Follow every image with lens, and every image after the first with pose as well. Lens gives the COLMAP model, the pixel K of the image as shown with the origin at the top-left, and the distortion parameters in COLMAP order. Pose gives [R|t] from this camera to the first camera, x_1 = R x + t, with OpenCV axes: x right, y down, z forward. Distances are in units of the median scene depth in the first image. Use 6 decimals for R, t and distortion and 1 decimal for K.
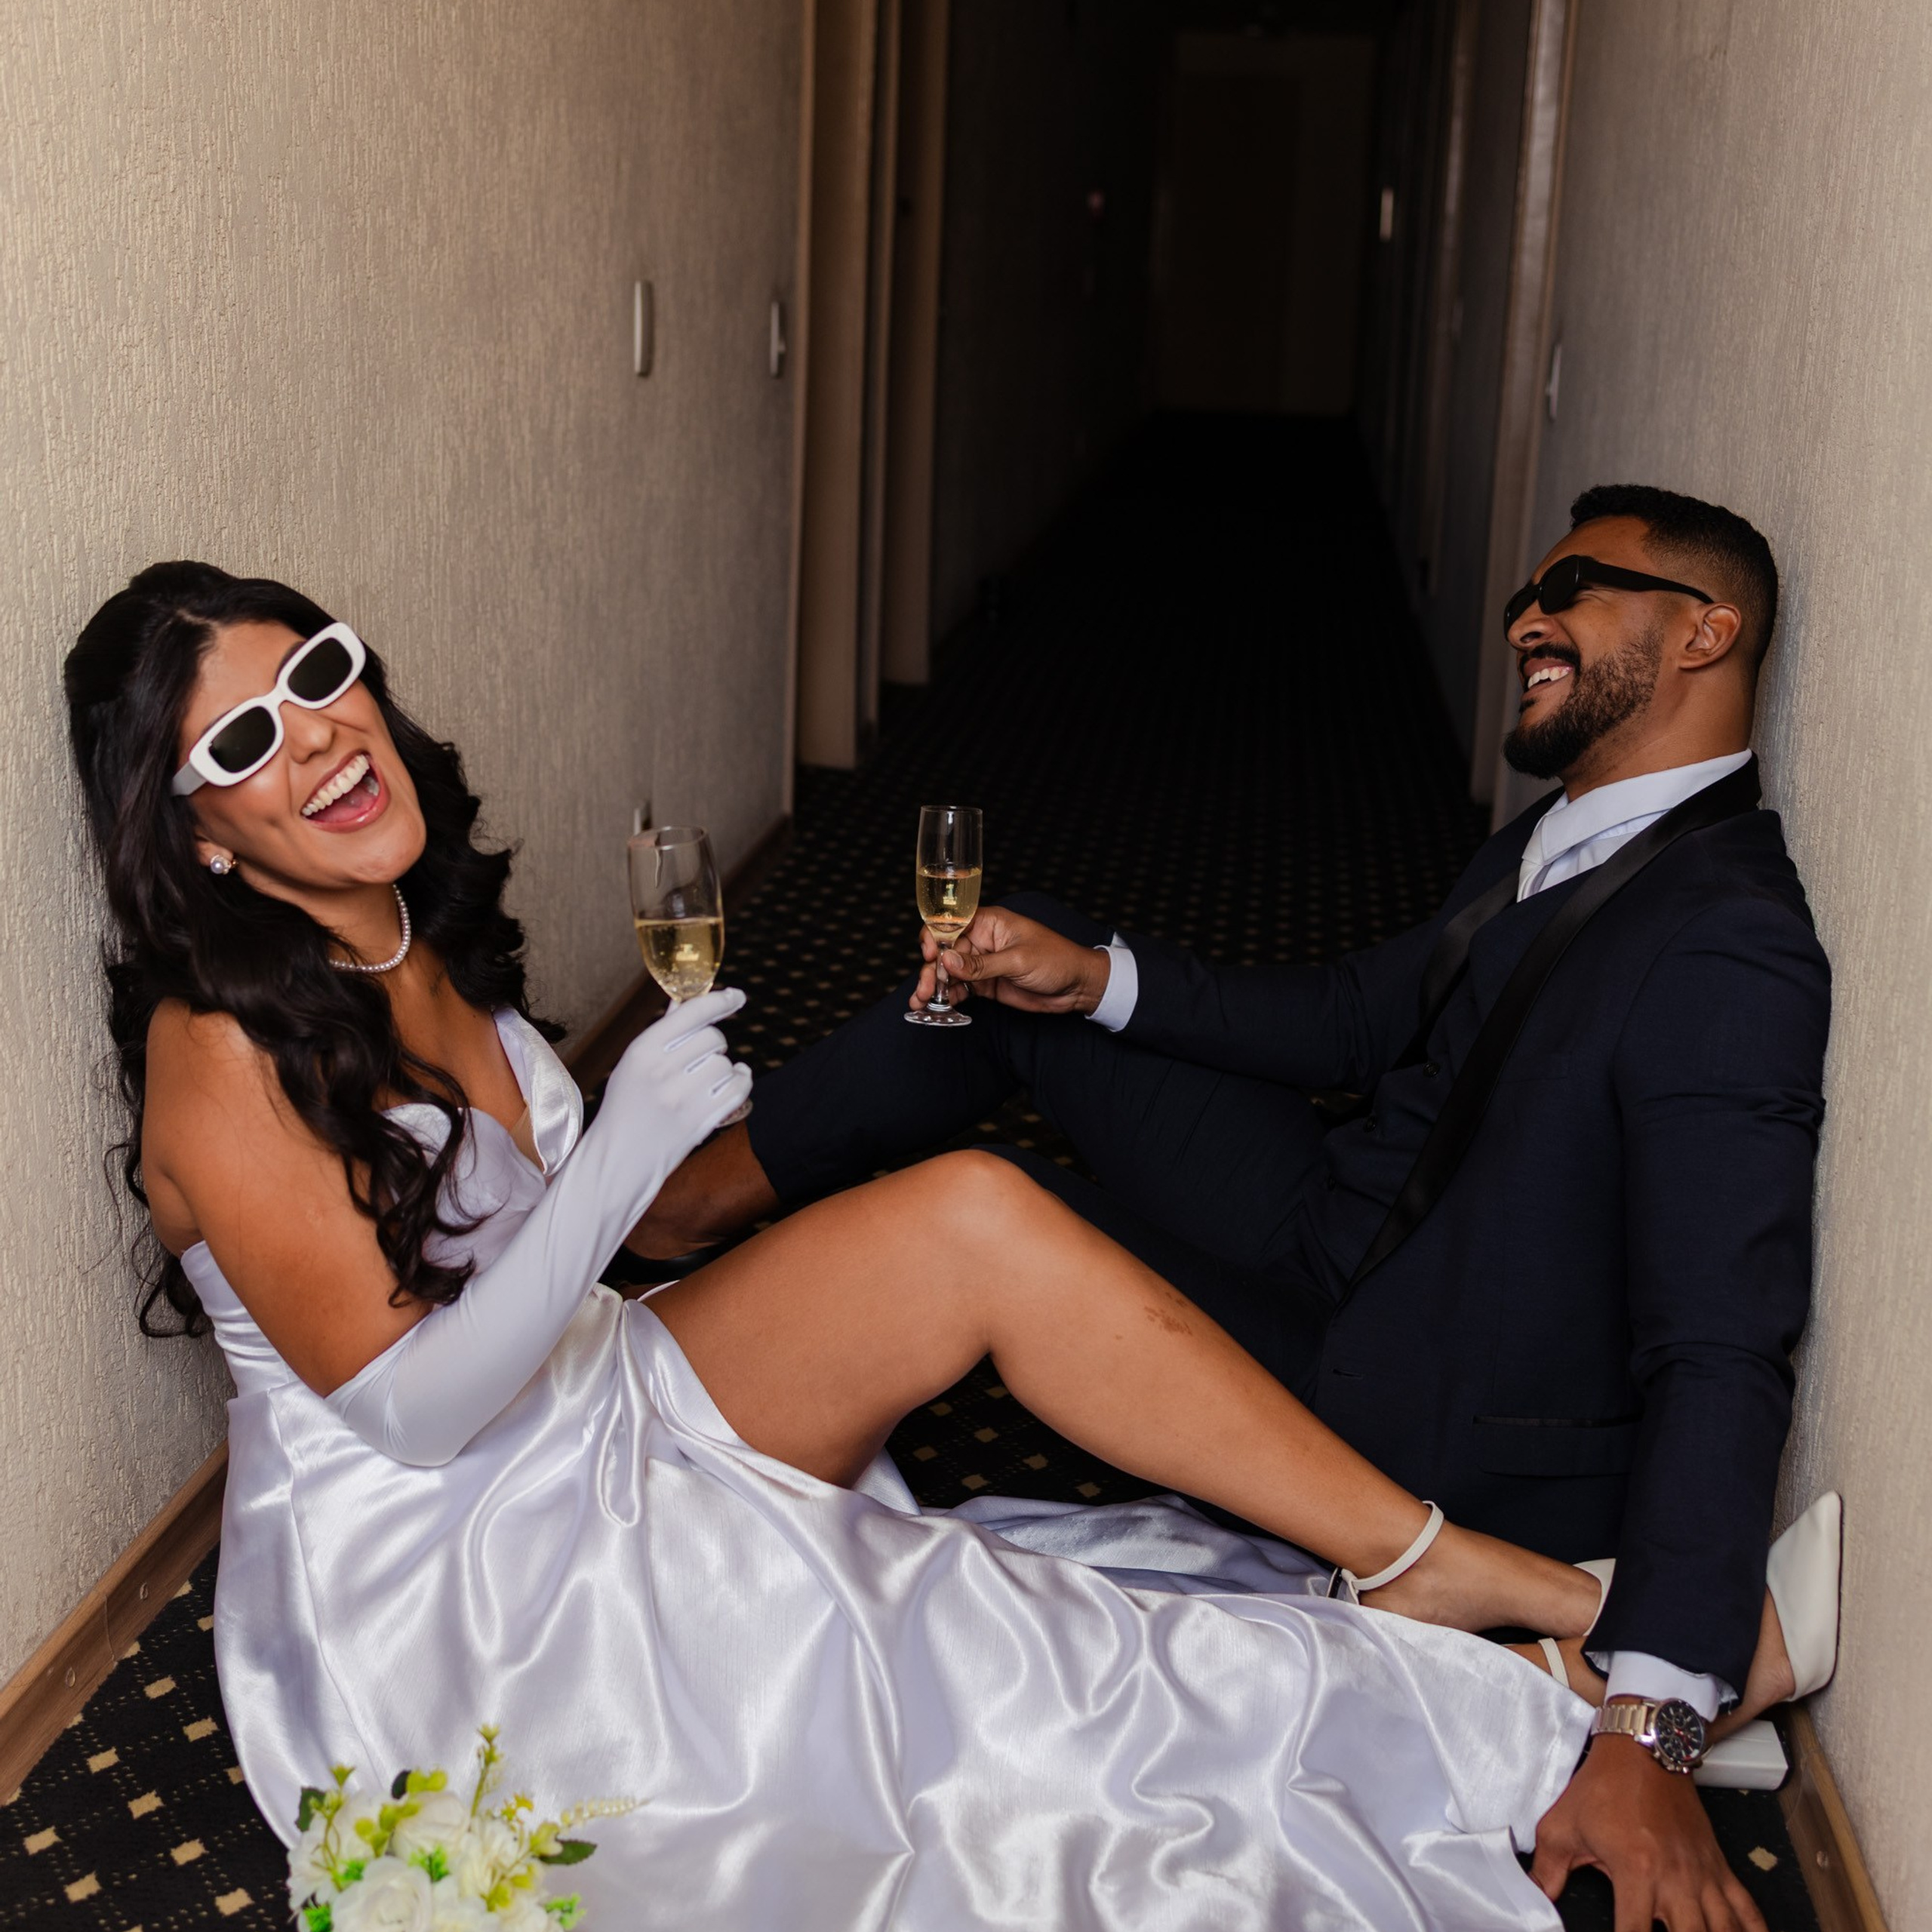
lens RADIAL K [[2871.7, 0, 966.0], [0, 2871.7, 975.6], [0, 0, 1]] dist [0.009956, 0.000000]
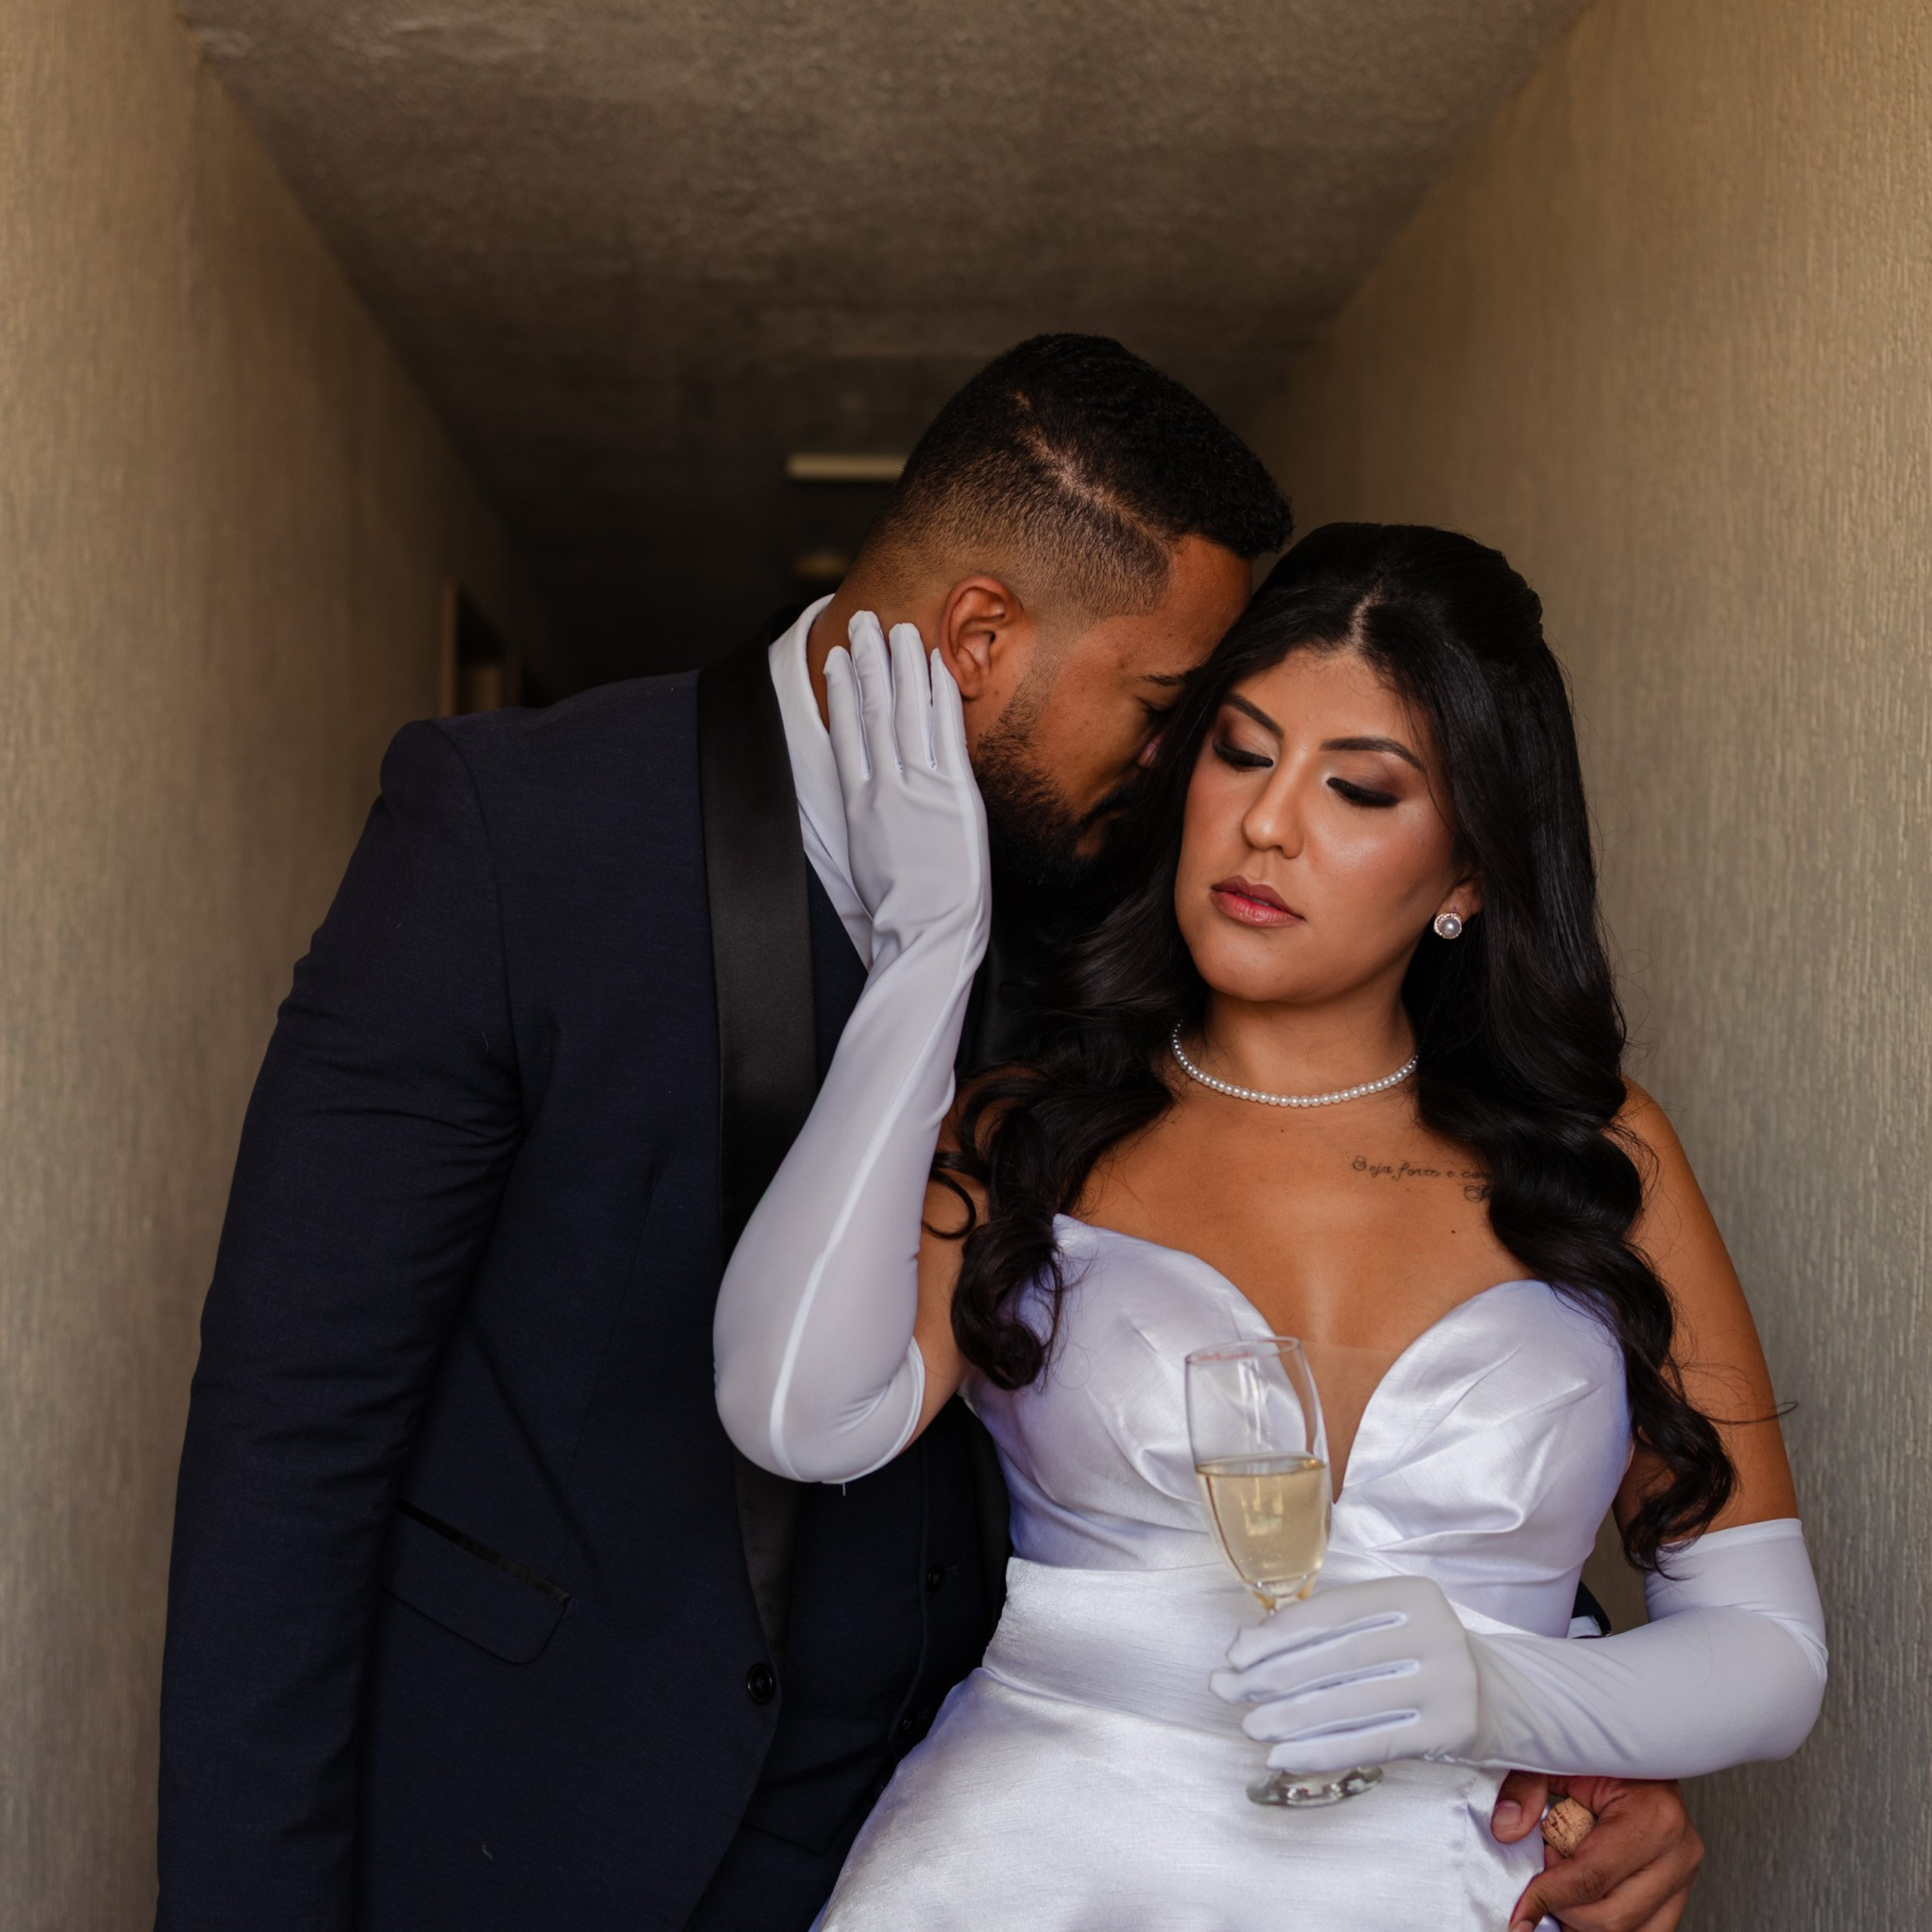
lens RADIAL K [[2871.7, 0, 979.9], [0, 2871.7, 961.8], [0, 0, 1]] dist [0.009956, 0.000000]
pose [[0.984541, -0.027385, 0.172999, -0.075938], [0.071372, 0.964706, -0.253474, -0.169146], [-0.159951, 0.261903, 0.951747, 0.072020]]
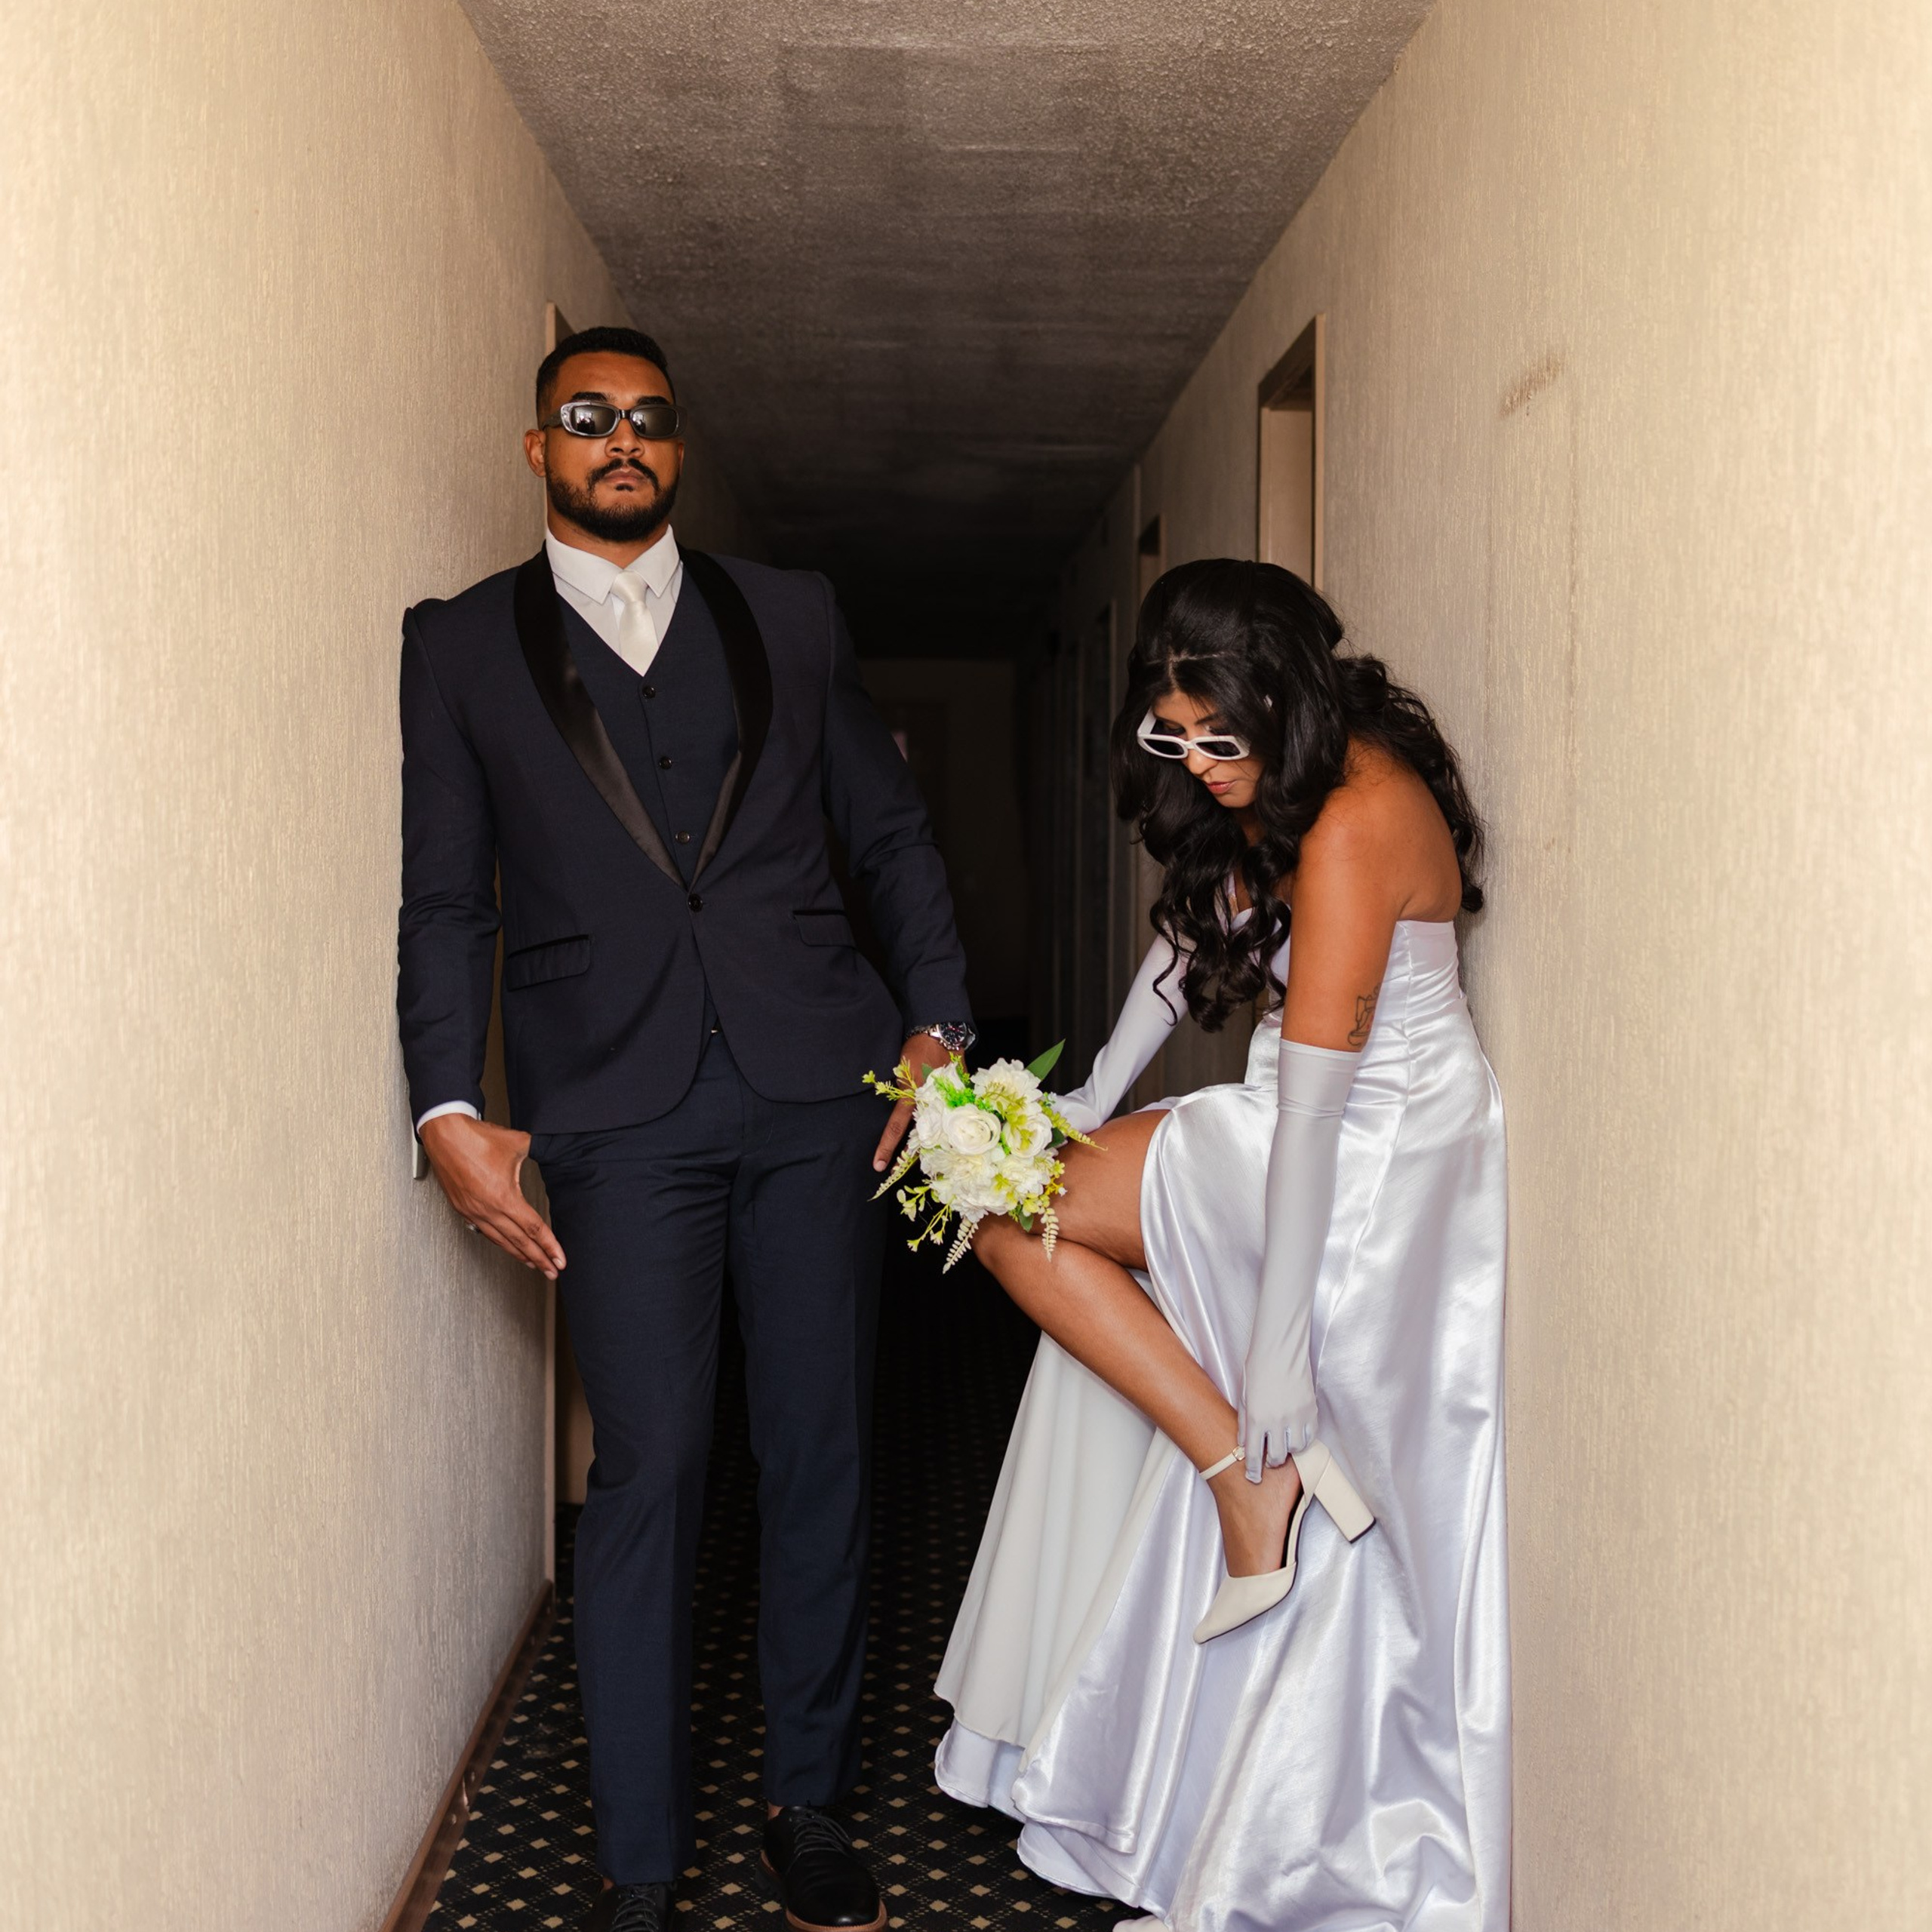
lens RADIAL K [[2871.7, 0, 974.6], [0, 2871.7, 962.7], [0, 0, 1]] dist [0.009956, 0.000000]
pose [[0.990775, -0.041308, 0.129069, -0.070336], [0.066083, 0.978770, -0.194018, -0.115846], [-0.118314, 0.200757, 0.972470, 0.086656]]
